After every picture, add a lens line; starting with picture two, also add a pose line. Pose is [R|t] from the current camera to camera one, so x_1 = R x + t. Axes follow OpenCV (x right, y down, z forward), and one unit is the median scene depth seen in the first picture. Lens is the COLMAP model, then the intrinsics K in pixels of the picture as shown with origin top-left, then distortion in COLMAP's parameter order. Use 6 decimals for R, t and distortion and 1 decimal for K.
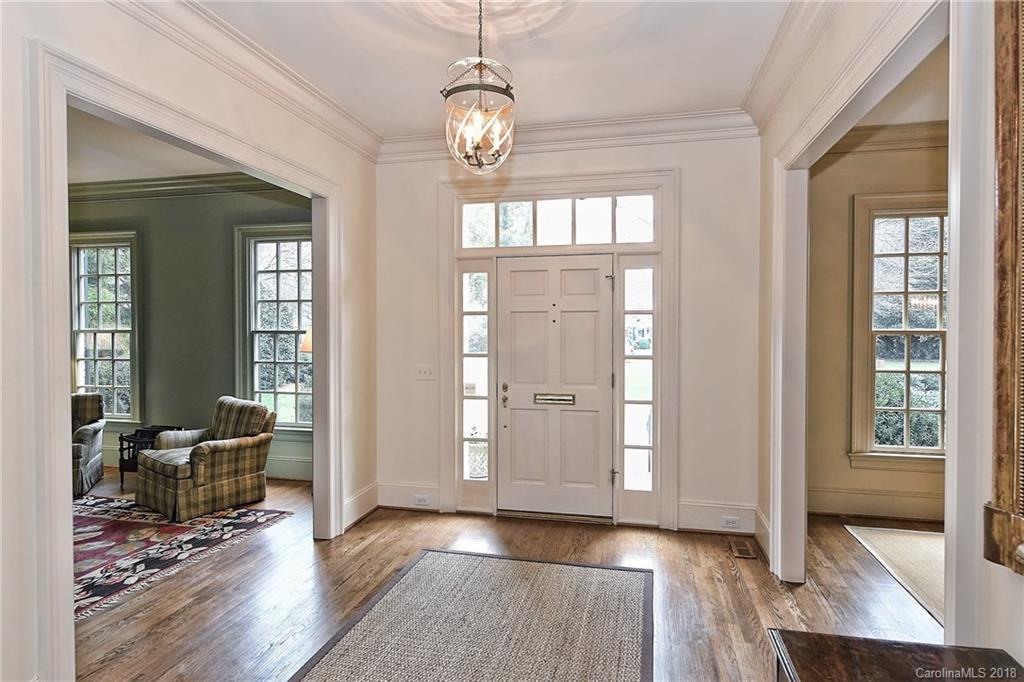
lens RADIAL K [[555.3, 0, 512.8], [0, 555.3, 335.3], [0, 0, 1]] dist [0.003165, 0.000400]
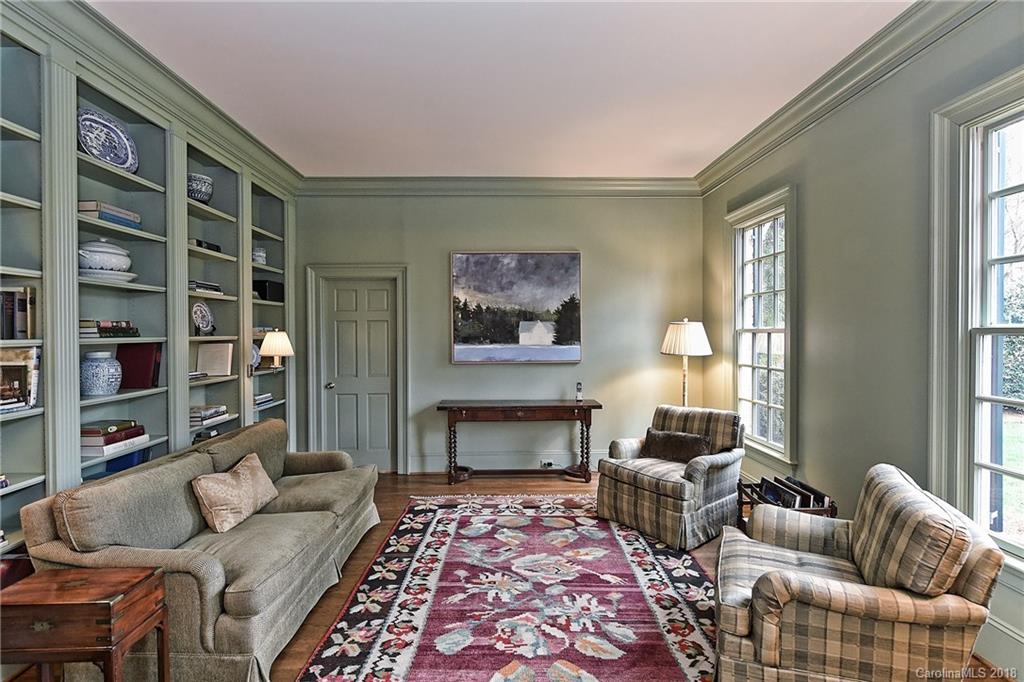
lens RADIAL K [[495.6, 0, 514.0], [0, 495.6, 336.9], [0, 0, 1]] dist [-0.004031, -0.000876]
pose [[0.250595, 0.010132, -0.968039, -0.214489], [-0.008580, 0.999929, 0.008245, -0.001265], [0.968054, 0.006240, 0.250665, 0.665482]]
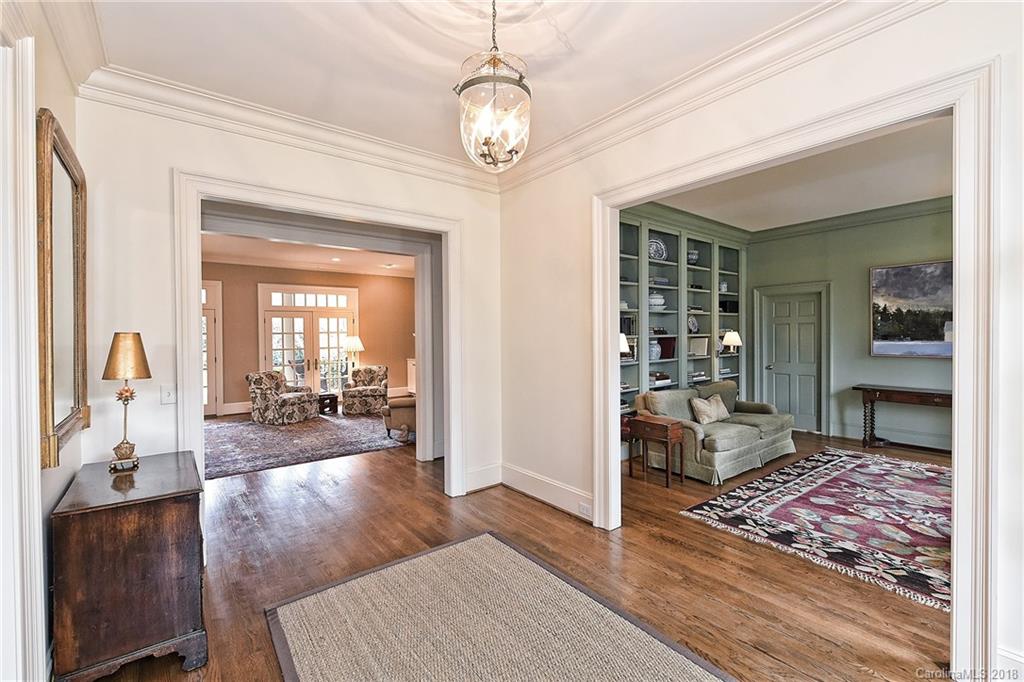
lens RADIAL K [[438.8, 0, 511.0], [0, 438.8, 340.0], [0, 0, 1]] dist [-0.012531, -0.000511]
pose [[-0.632030, 0.017606, -0.774744, 0.275916], [-0.000308, 0.999736, 0.022970, -0.004520], [0.774944, 0.014756, -0.631858, 0.794199]]
